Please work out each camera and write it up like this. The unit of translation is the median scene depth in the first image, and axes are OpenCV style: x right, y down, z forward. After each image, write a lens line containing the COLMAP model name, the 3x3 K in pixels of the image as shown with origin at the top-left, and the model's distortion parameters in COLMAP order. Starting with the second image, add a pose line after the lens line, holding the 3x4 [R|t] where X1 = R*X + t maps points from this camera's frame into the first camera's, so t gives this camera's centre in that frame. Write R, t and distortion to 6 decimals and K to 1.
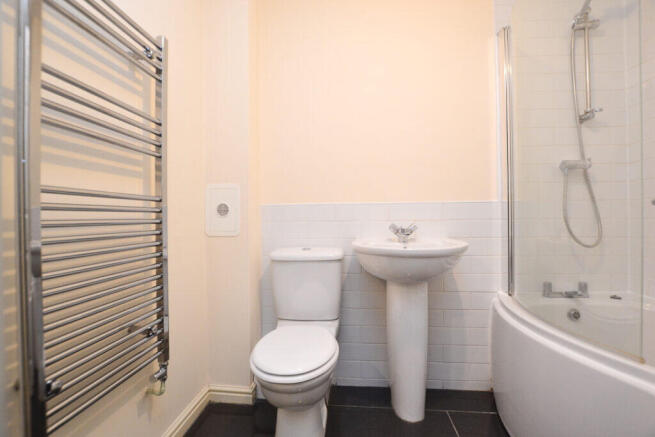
lens RADIAL K [[289.5, 0, 327.5], [0, 289.5, 218.5], [0, 0, 1]] dist [-0.057190, 0.010124]
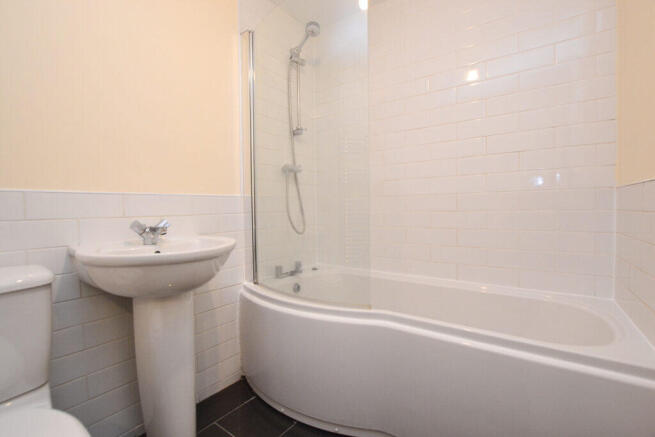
lens RADIAL K [[289.5, 0, 327.5], [0, 289.5, 218.5], [0, 0, 1]] dist [-0.057190, 0.010124]
pose [[0.488652, -0.028697, 0.872007, -0.167566], [0.007700, 0.999562, 0.028580, -0.006197], [-0.872445, -0.007251, 0.488658, 0.219117]]
